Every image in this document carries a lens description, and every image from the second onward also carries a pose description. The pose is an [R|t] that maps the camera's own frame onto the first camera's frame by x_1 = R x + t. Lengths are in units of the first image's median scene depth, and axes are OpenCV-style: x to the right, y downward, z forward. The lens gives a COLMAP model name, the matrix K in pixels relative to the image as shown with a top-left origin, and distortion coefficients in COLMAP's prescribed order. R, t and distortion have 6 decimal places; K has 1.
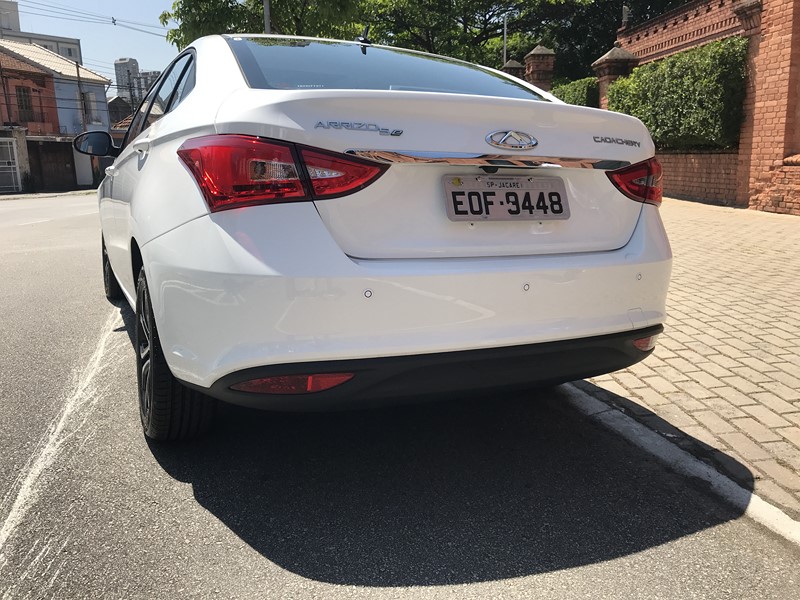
lens RADIAL K [[653.8, 0, 400.0], [0, 653.8, 300.0], [0, 0, 1]] dist [0.063787, -0.080735]
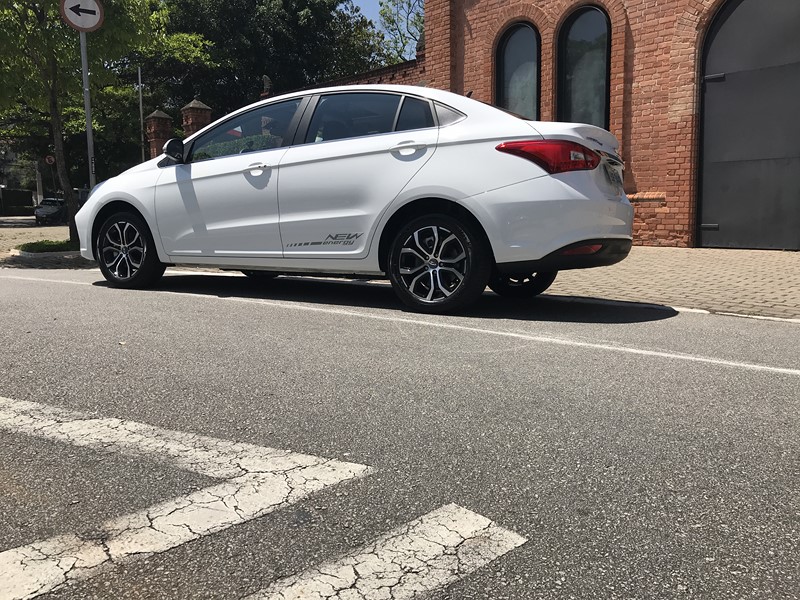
lens RADIAL K [[659.8, 0, 401.5], [0, 659.8, 295.1], [0, 0, 1]] dist [0.012616, -0.004407]
pose [[0.814395, -0.058365, 0.577369, -0.342769], [0.109870, 0.992442, -0.054651, 0.057811], [-0.569815, 0.107943, 0.814653, -0.081958]]
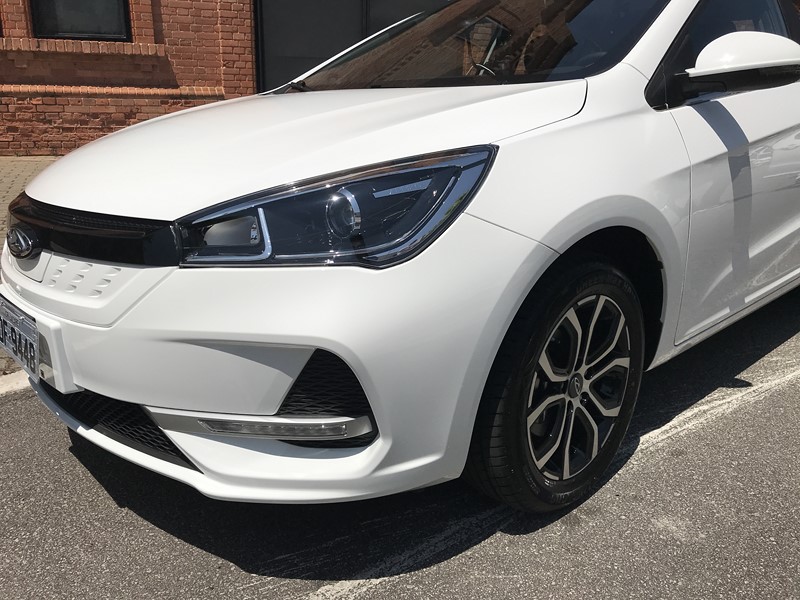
lens RADIAL K [[659.8, 0, 401.5], [0, 659.8, 295.1], [0, 0, 1]] dist [0.012616, -0.004407]
pose [[-0.289085, -0.280747, 0.915211, -0.343015], [0.184344, 0.921811, 0.341000, -0.117183], [-0.939387, 0.267292, -0.214727, 0.553699]]
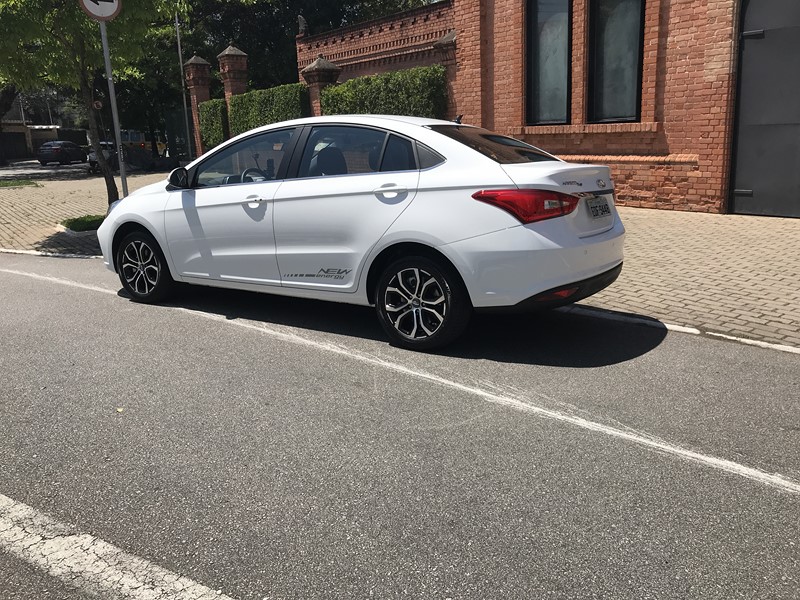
lens RADIAL K [[656.9, 0, 400.0], [0, 656.9, 300.0], [0, 0, 1]] dist [0.031482, -0.040751]
pose [[0.856629, -0.135175, 0.497909, -0.310405], [0.123583, 0.990733, 0.056350, -0.009387], [-0.500912, 0.013262, 0.865396, -0.126233]]
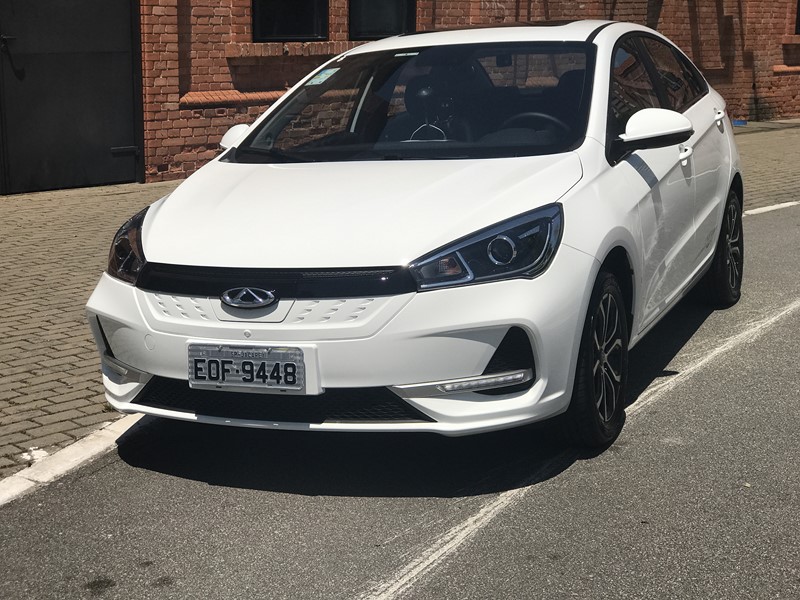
lens RADIAL K [[1307.4, 0, 385.0], [0, 1307.4, 320.0], [0, 0, 1]] dist [-0.076956, 0.909252]
pose [[-0.644772, -0.135816, 0.752212, -0.513961], [0.182466, 0.928290, 0.324012, -0.211983], [-0.742277, 0.346167, -0.573754, 0.807096]]
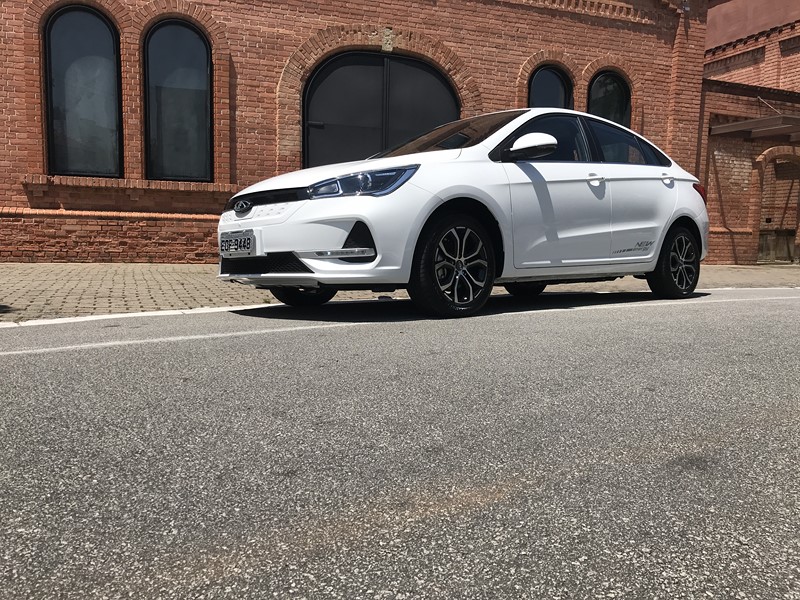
lens RADIAL K [[656.9, 0, 400.0], [0, 656.9, 300.0], [0, 0, 1]] dist [0.031482, -0.040751]
pose [[-0.256622, -0.068317, 0.964094, -0.585645], [0.193369, 0.973702, 0.120468, -0.067375], [-0.946971, 0.217341, -0.236663, 0.616380]]
